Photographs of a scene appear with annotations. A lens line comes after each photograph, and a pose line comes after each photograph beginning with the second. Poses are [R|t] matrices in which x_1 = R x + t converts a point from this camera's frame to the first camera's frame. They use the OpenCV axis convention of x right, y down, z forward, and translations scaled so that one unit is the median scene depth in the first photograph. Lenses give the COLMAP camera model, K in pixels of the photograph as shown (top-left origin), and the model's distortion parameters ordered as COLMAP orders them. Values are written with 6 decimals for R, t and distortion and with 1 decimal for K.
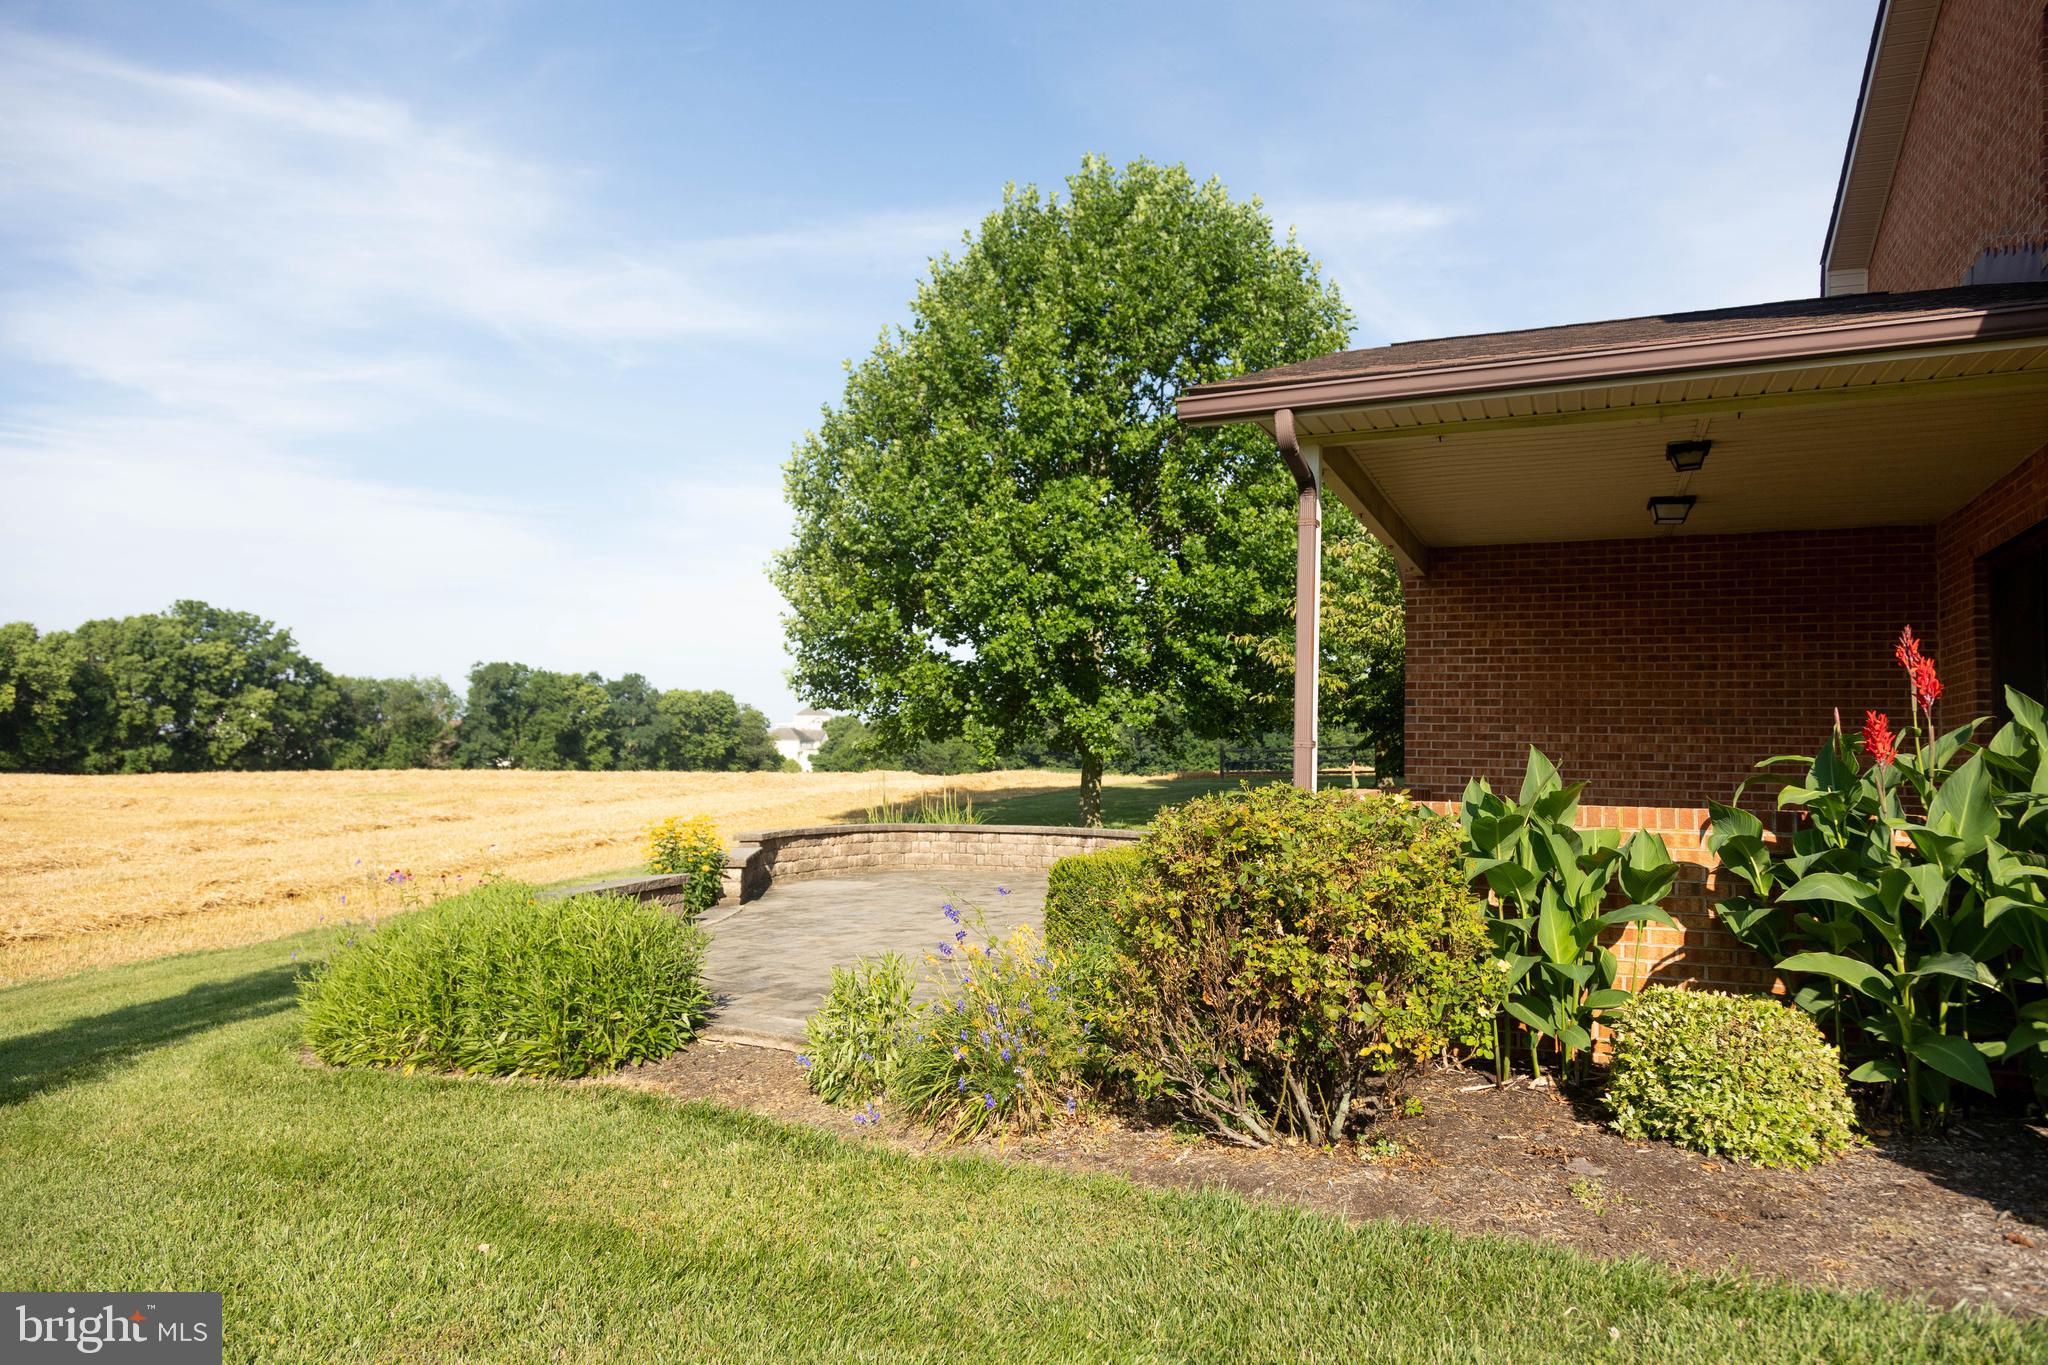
lens RADIAL K [[1345.8, 0, 1037.7], [0, 1345.8, 690.7], [0, 0, 1]] dist [0.015660, -0.004285]
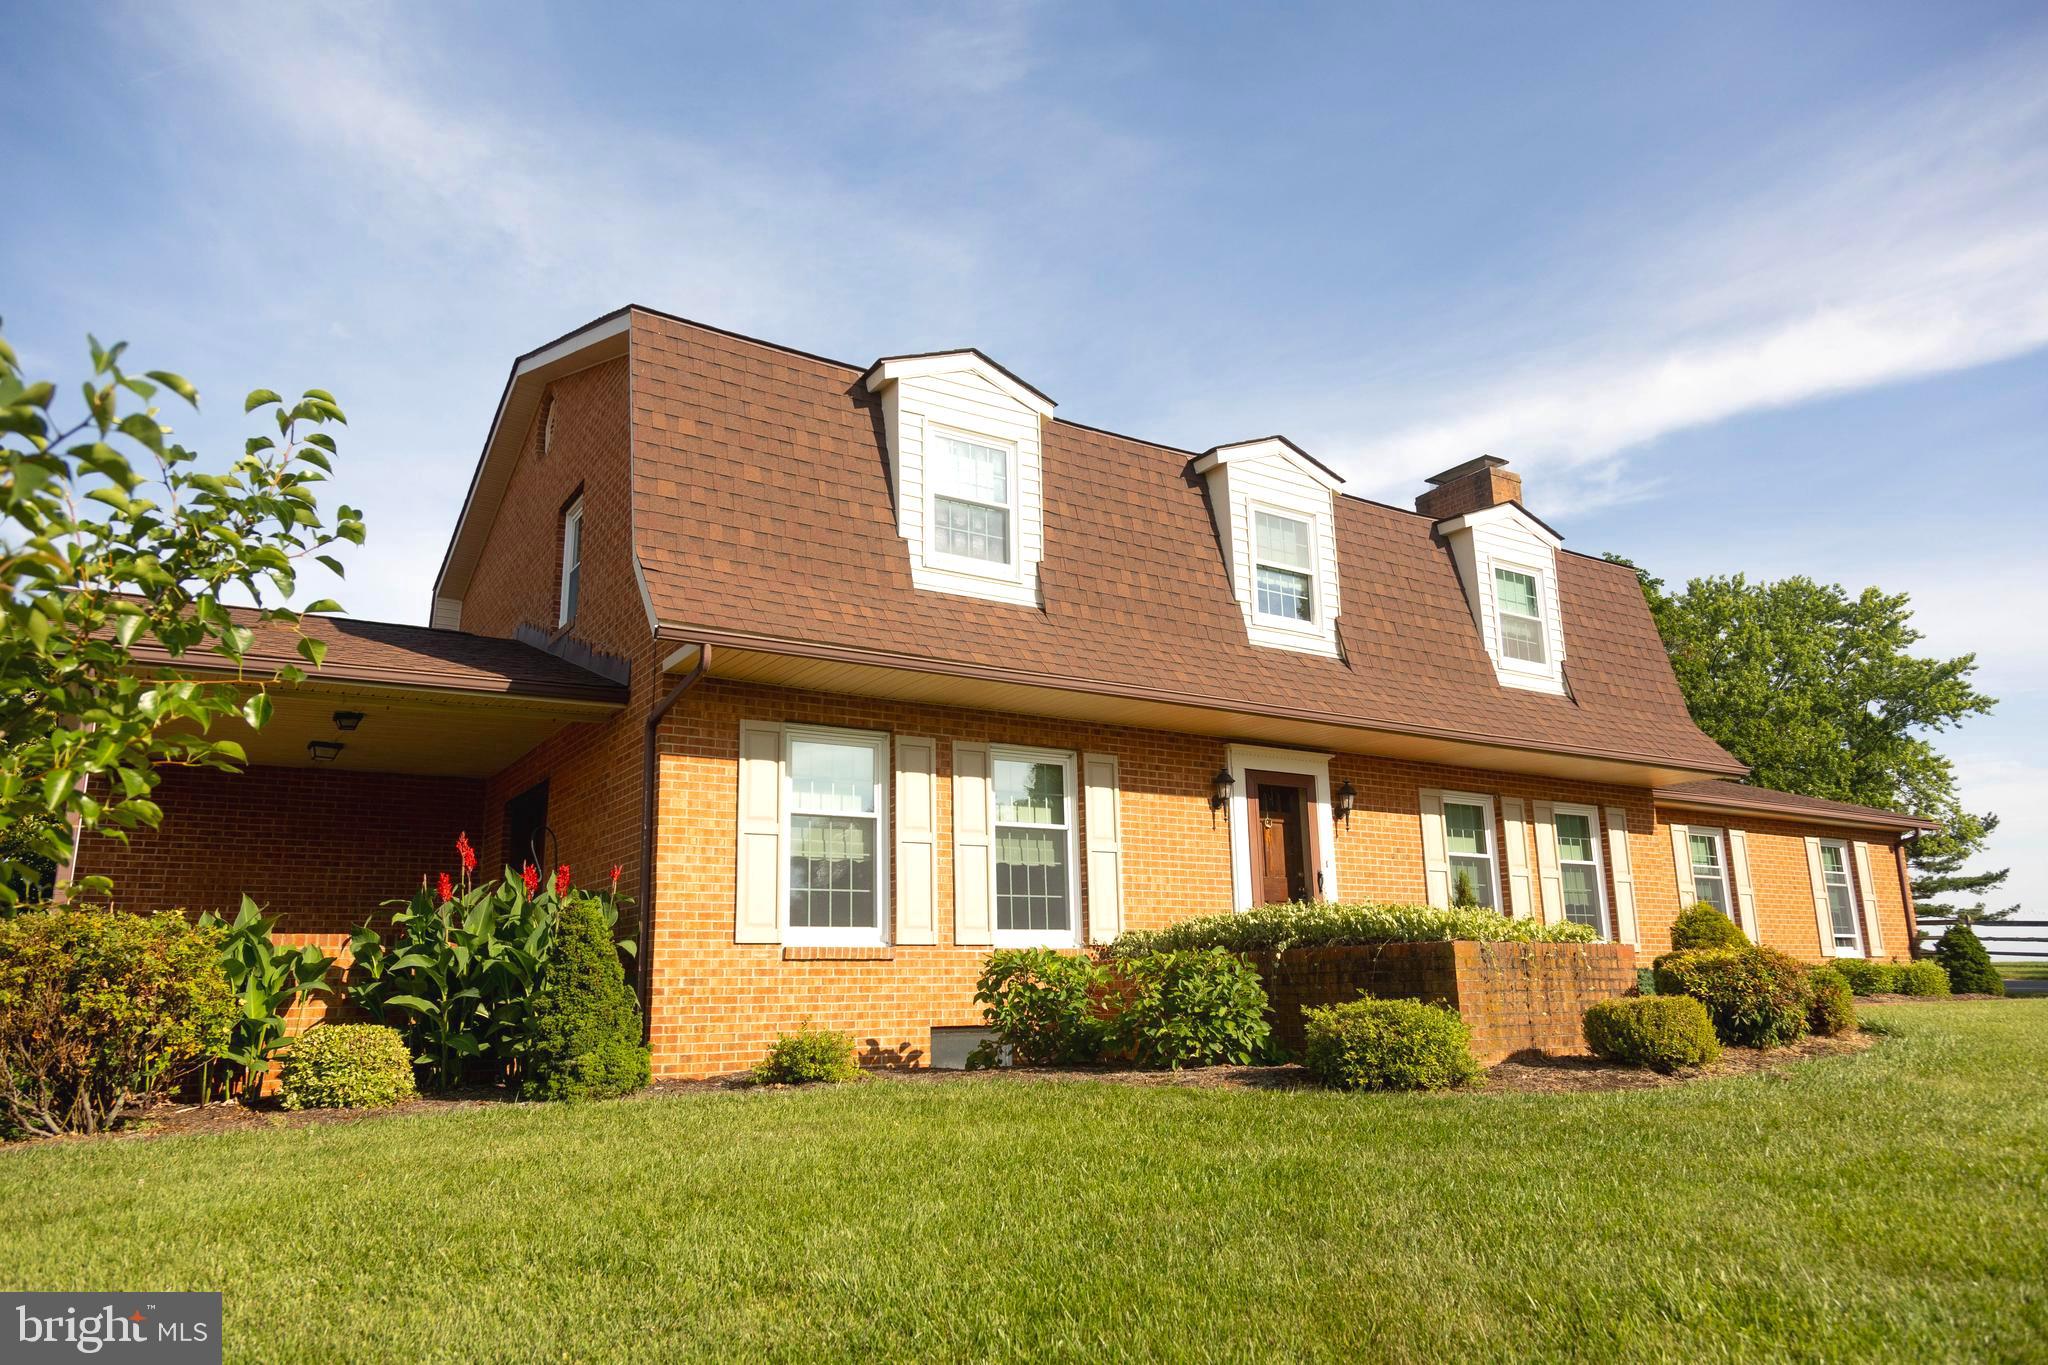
lens RADIAL K [[1345.8, 0, 1037.7], [0, 1345.8, 690.7], [0, 0, 1]] dist [0.015660, -0.004285]
pose [[0.566286, 0.154225, 0.809651, -0.472180], [-0.014482, 0.984047, -0.177316, 0.081316], [-0.824081, 0.088687, 0.559486, -0.751760]]
